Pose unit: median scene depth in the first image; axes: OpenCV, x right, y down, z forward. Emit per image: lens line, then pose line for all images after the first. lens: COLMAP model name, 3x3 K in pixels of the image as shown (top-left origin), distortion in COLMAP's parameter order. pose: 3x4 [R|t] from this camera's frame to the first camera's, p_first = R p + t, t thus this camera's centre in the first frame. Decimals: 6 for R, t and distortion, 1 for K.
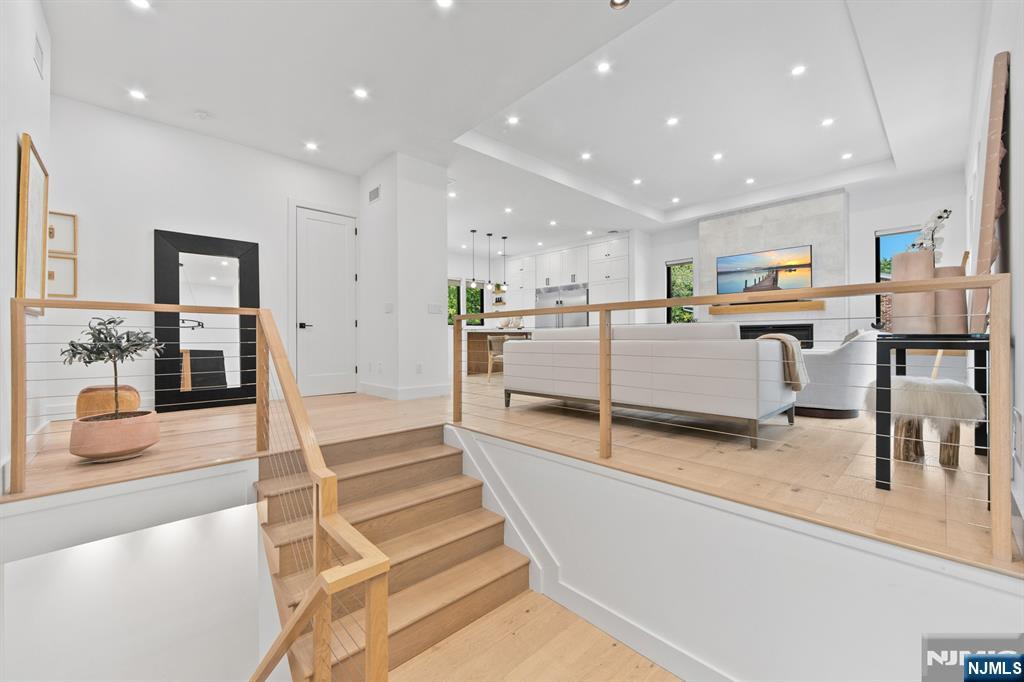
lens RADIAL K [[410.5, 0, 506.2], [0, 410.5, 340.4], [0, 0, 1]] dist [0.001654, -0.000390]
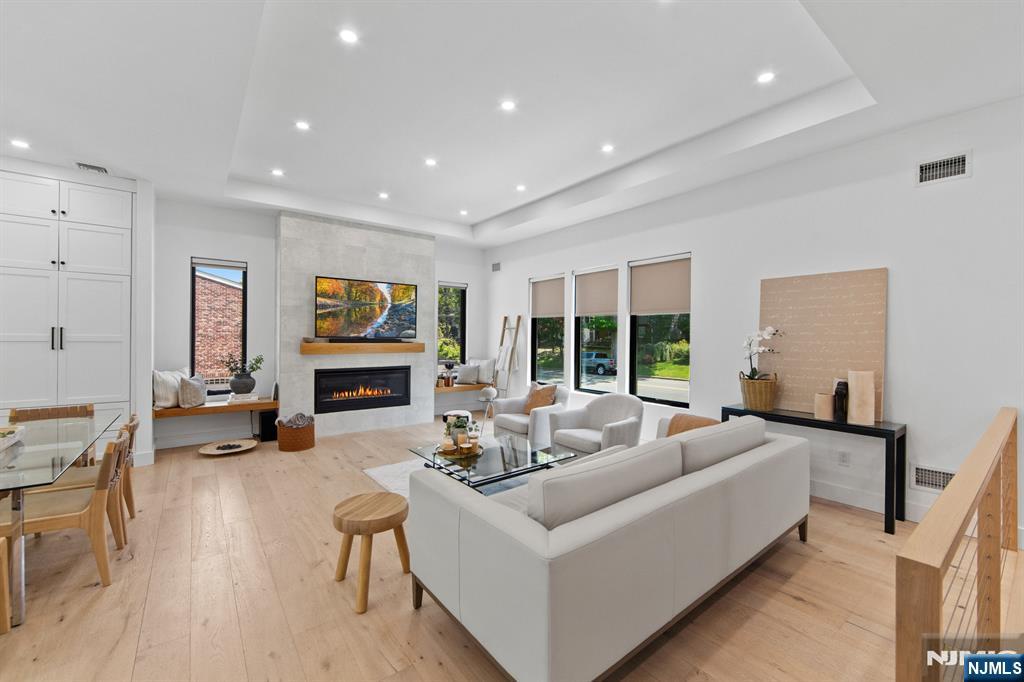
lens RADIAL K [[410.5, 0, 510.8], [0, 410.5, 336.5], [0, 0, 1]] dist [0.001654, -0.000390]
pose [[0.086442, 0.004199, 0.996248, -0.134962], [0.001170, 0.999990, -0.004316, -0.069467], [-0.996256, 0.001539, 0.086436, 0.458306]]
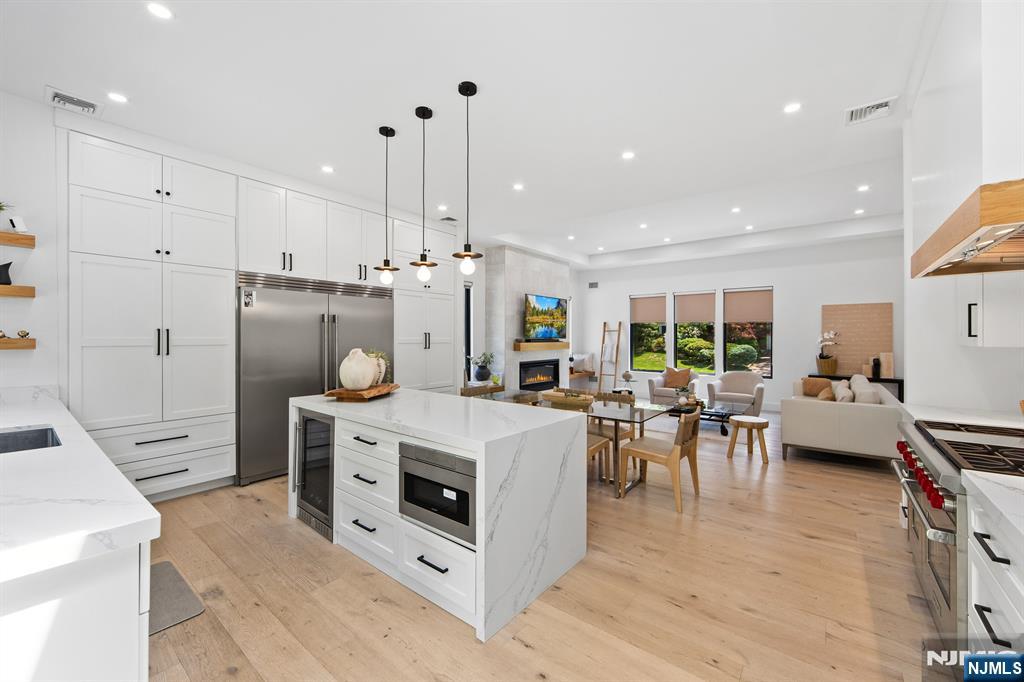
lens RADIAL K [[410.5, 0, 508.7], [0, 410.5, 336.9], [0, 0, 1]] dist [0.001654, -0.000390]
pose [[-0.161306, 0.002348, 0.986902, -0.348582], [0.008295, 0.999965, -0.001023, -0.073635], [-0.986870, 0.008021, -0.161320, 0.921885]]
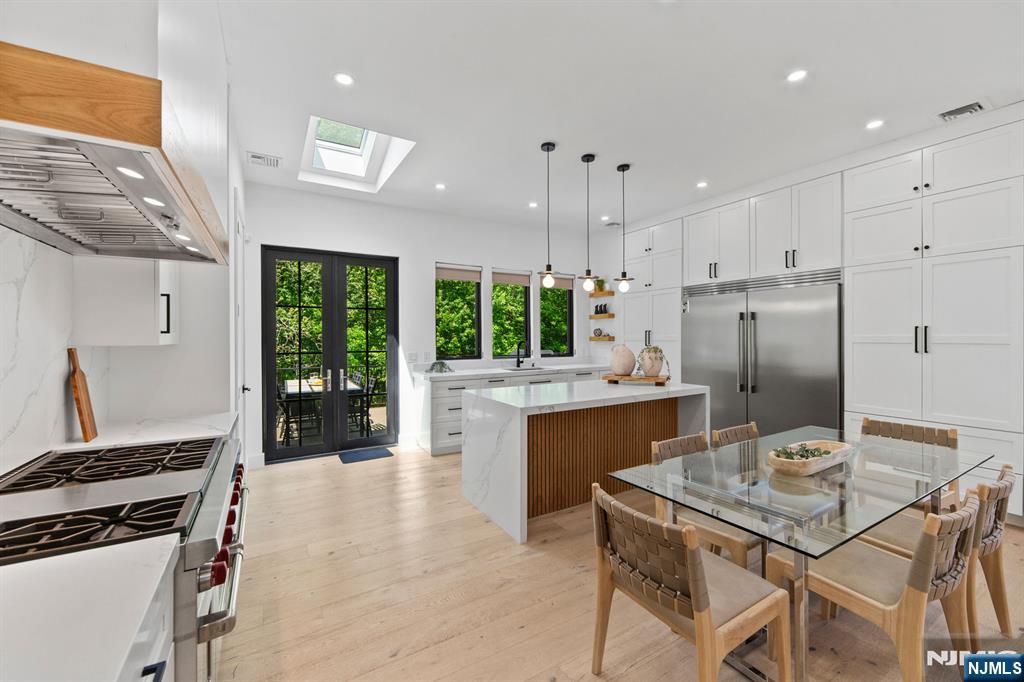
lens RADIAL K [[410.5, 0, 510.9], [0, 410.5, 337.0], [0, 0, 1]] dist [0.001654, -0.000390]
pose [[0.979560, -0.001968, -0.201143, -0.031468], [0.000250, 0.999963, -0.008564, -0.069056], [0.201152, 0.008339, 0.979524, 0.541812]]
